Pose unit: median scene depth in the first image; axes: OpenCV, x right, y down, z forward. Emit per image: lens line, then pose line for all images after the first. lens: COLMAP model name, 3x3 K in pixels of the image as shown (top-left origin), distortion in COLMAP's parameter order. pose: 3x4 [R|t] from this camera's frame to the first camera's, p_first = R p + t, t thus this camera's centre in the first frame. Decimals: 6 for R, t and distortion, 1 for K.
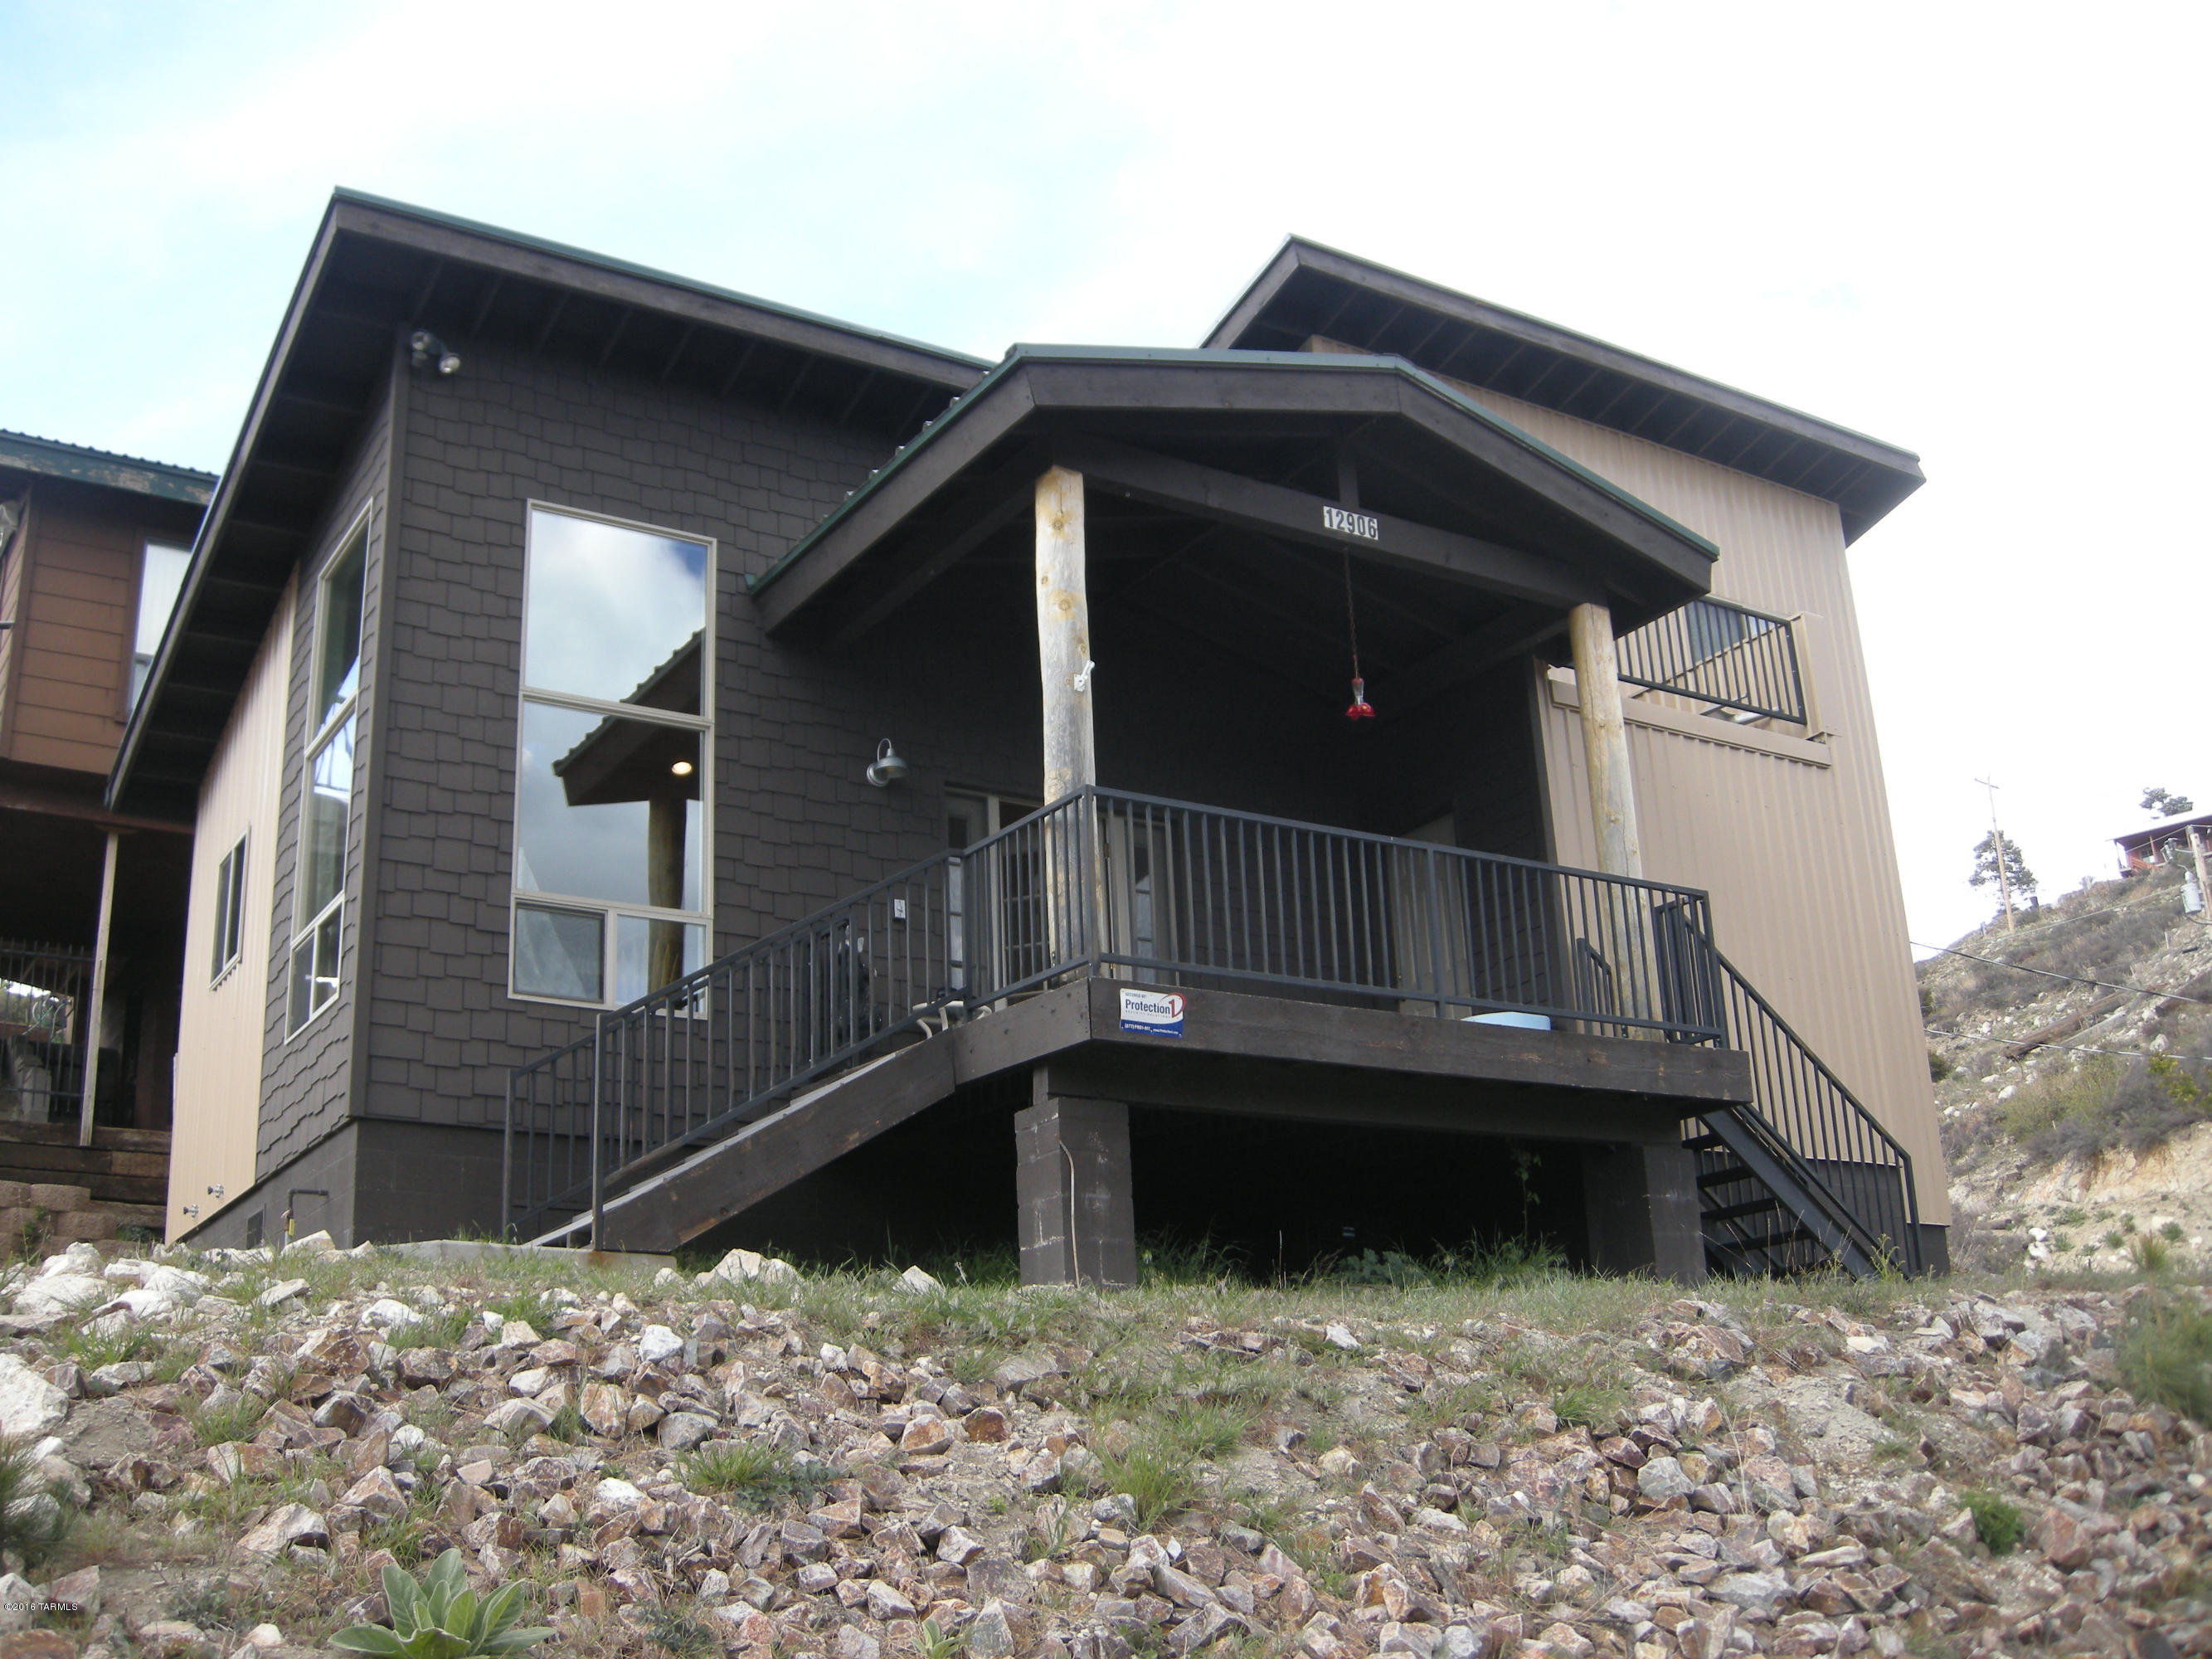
lens RADIAL K [[2300.5, 0, 1090.0], [0, 2300.5, 830.3], [0, 0, 1]] dist [-0.174559, 0.087540]
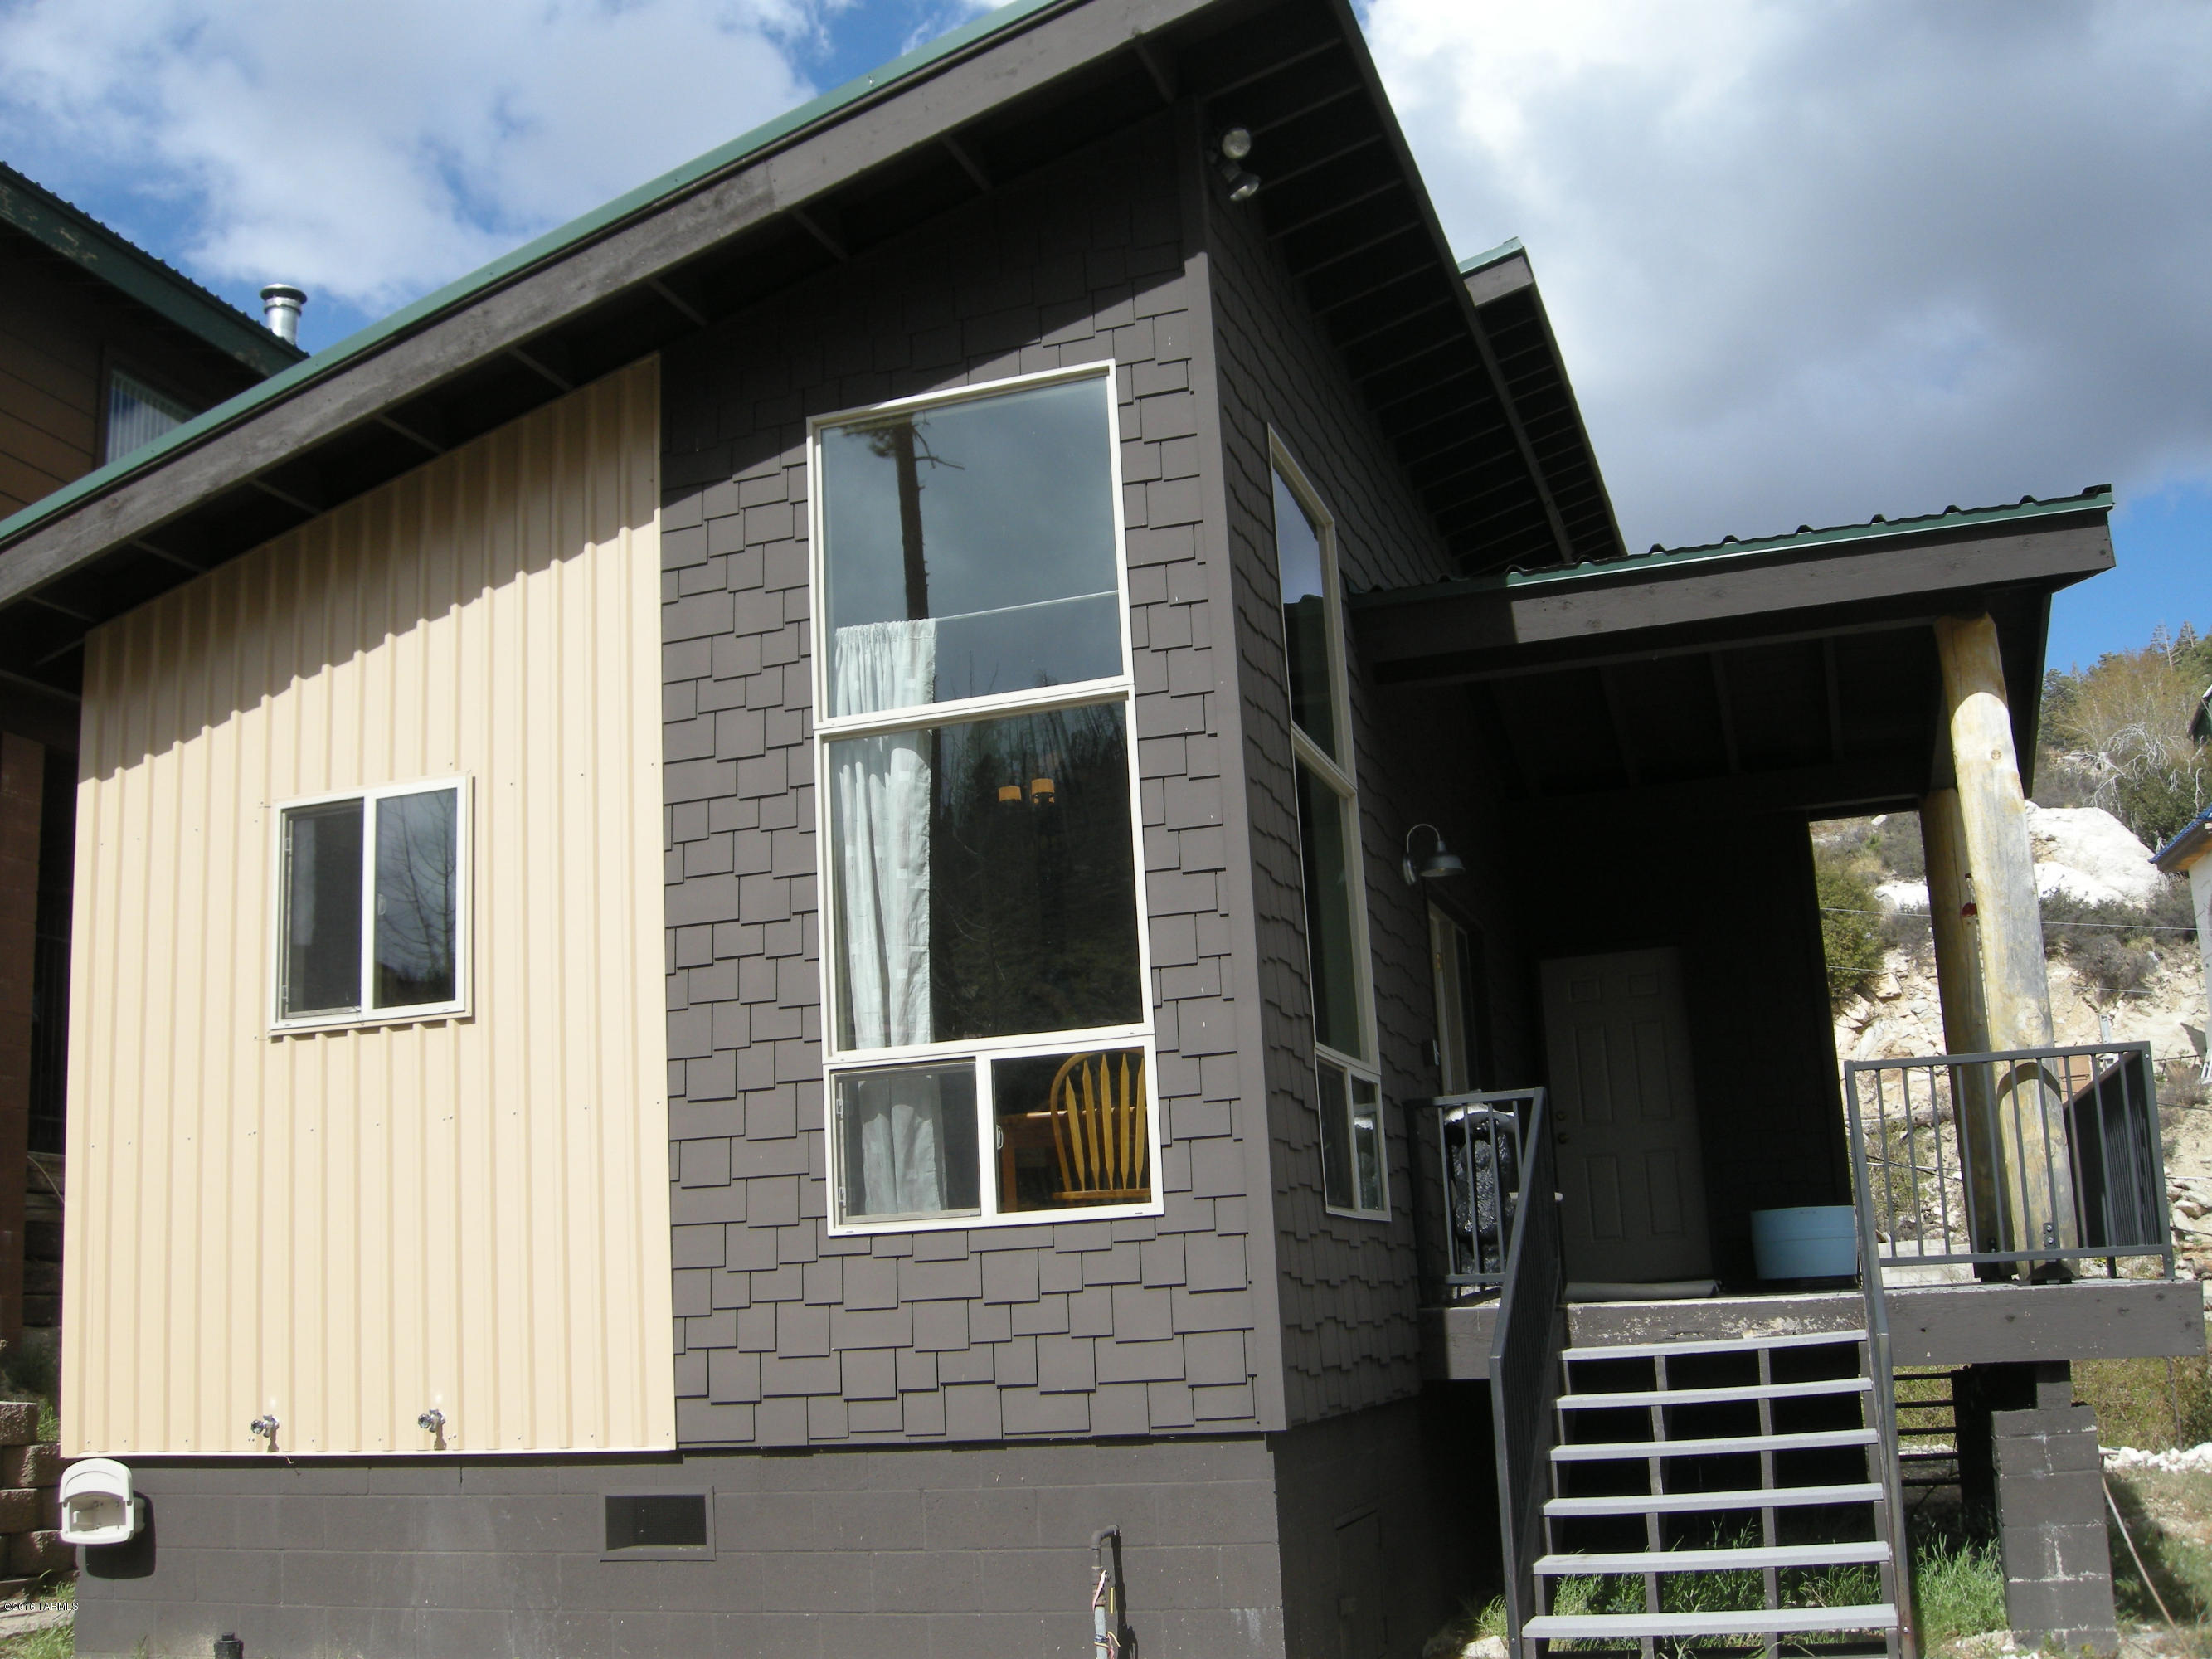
lens RADIAL K [[2300.5, 0, 1090.0], [0, 2300.5, 830.3], [0, 0, 1]] dist [-0.174559, 0.087540]
pose [[0.774883, 0.138433, 0.616760, -0.726044], [-0.185652, 0.982533, 0.012717, -0.030346], [-0.604227, -0.124356, 0.787049, 0.528572]]
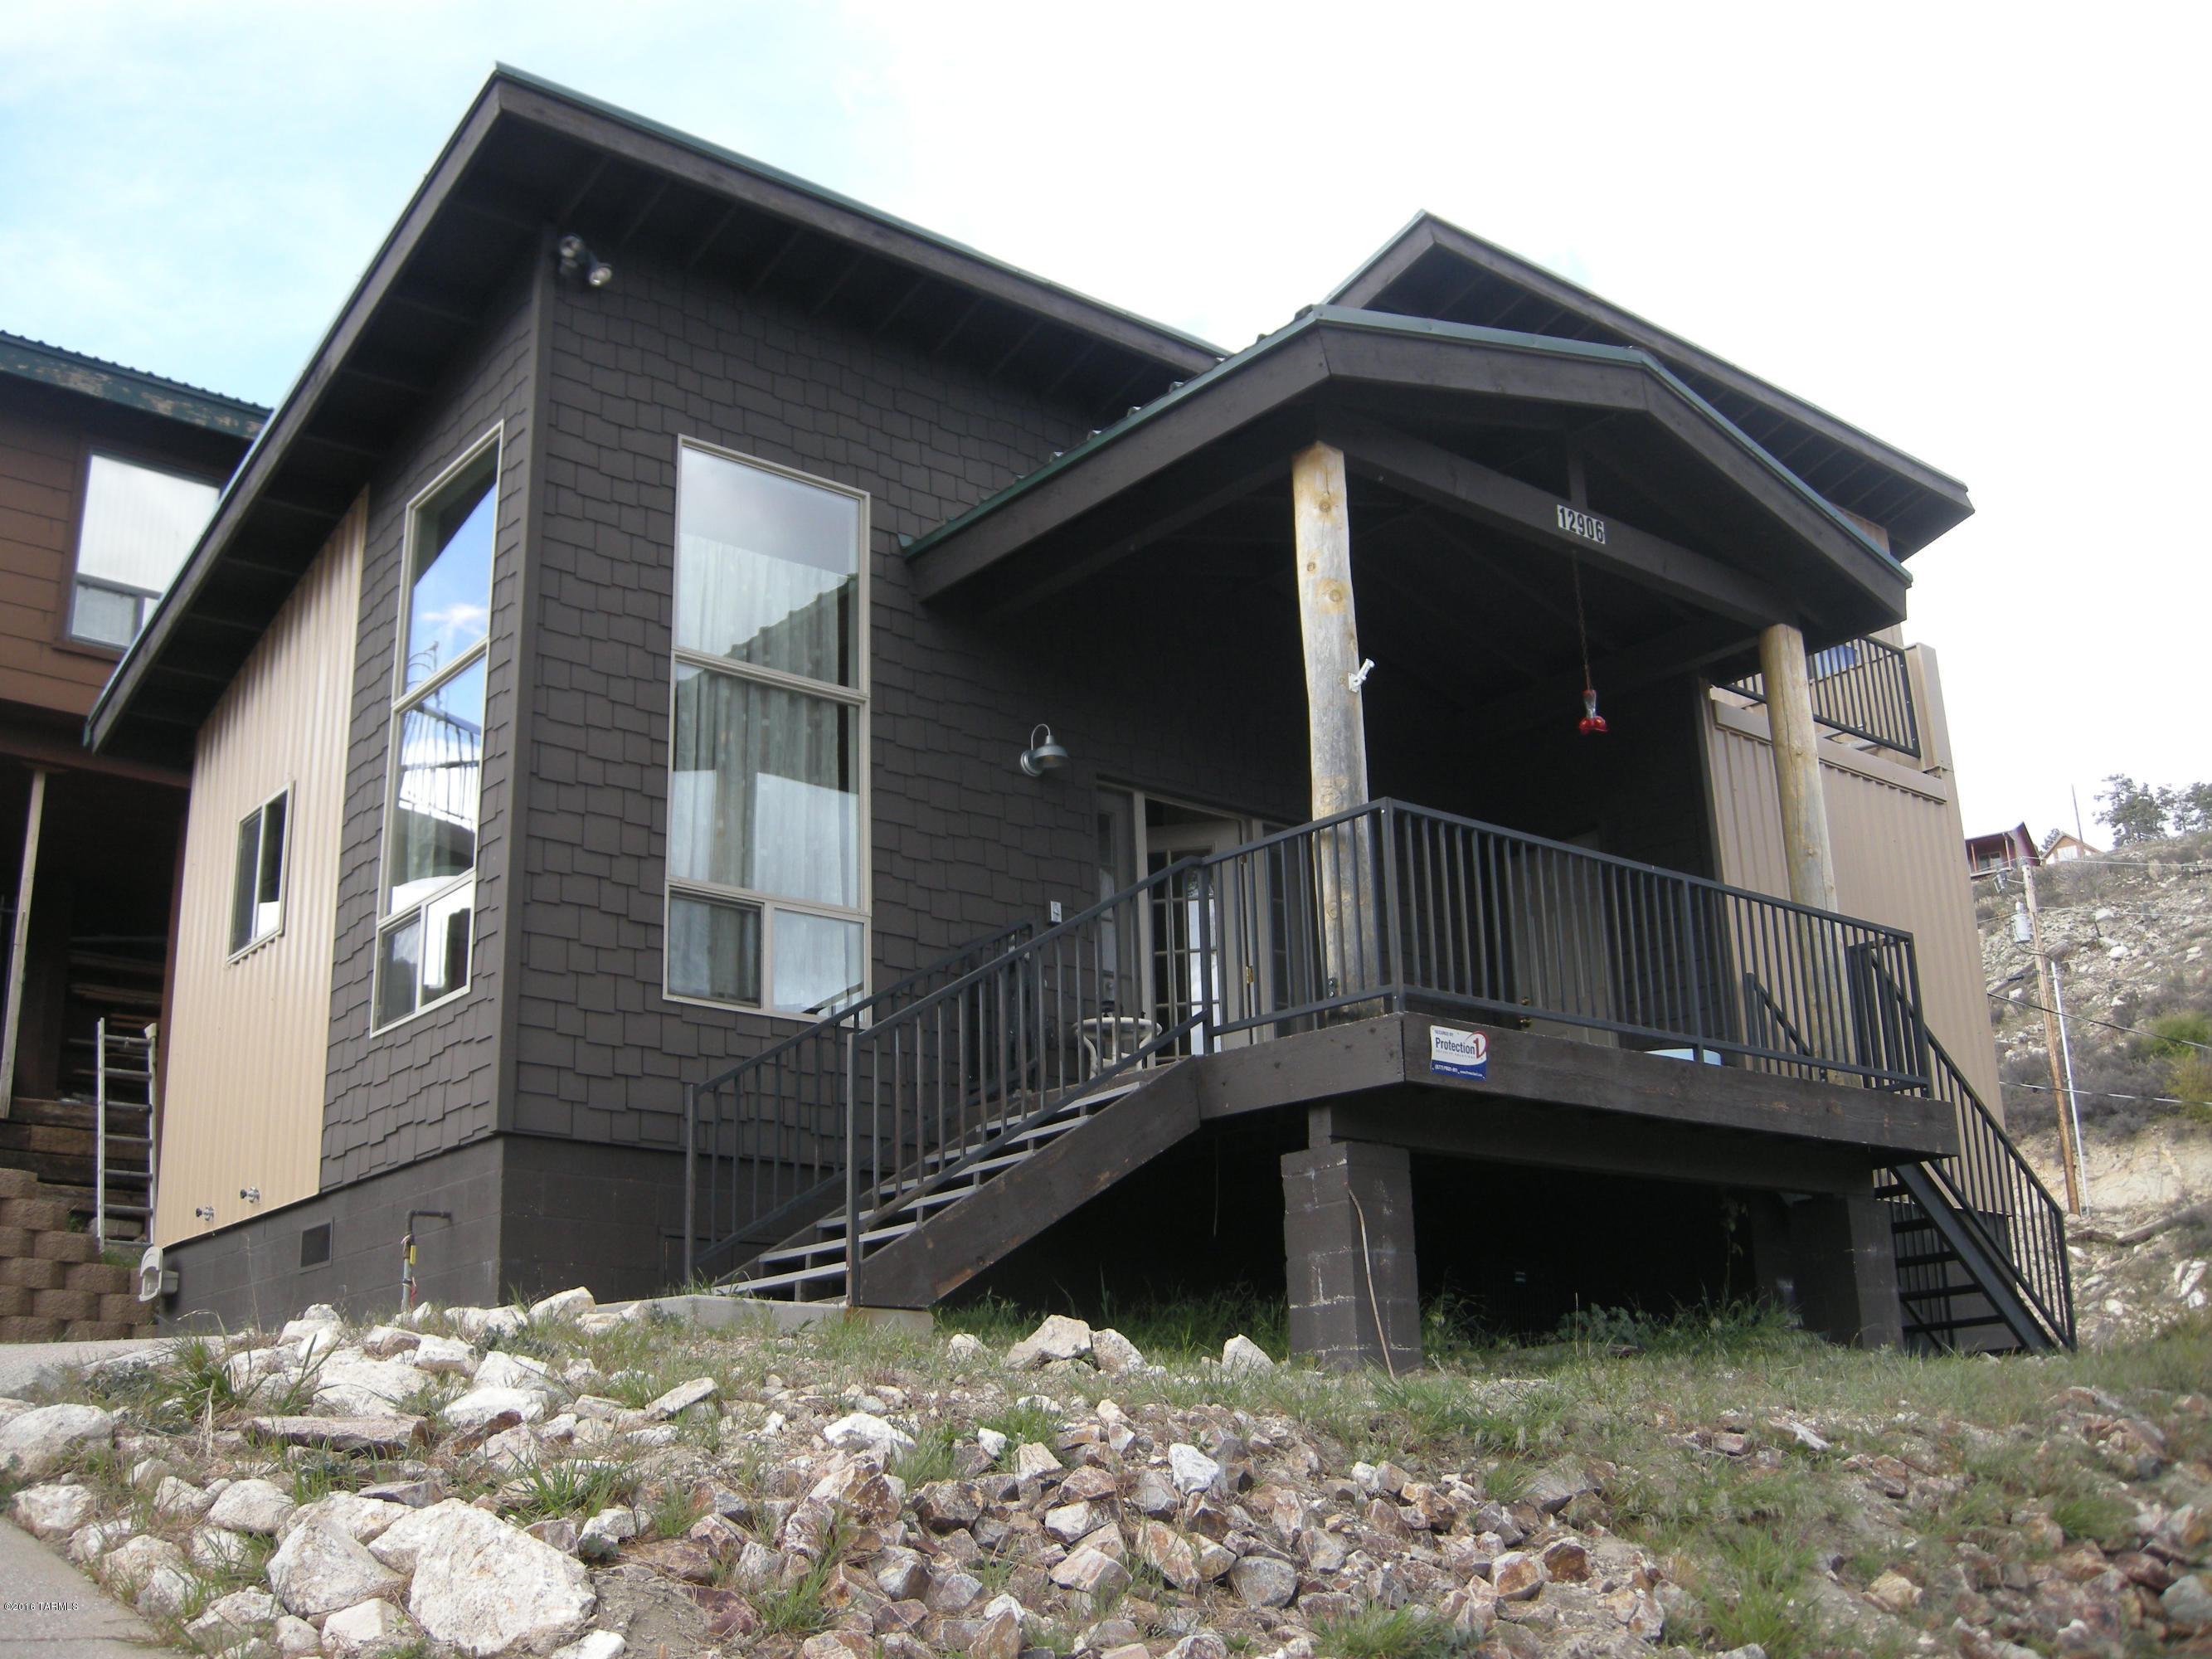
lens RADIAL K [[2300.5, 0, 1090.0], [0, 2300.5, 830.3], [0, 0, 1]] dist [-0.174559, 0.087540]
pose [[0.992490, 0.049516, 0.111853, -0.192047], [-0.050909, 0.998657, 0.009630, -0.008525], [-0.111226, -0.015252, 0.993678, 0.100931]]
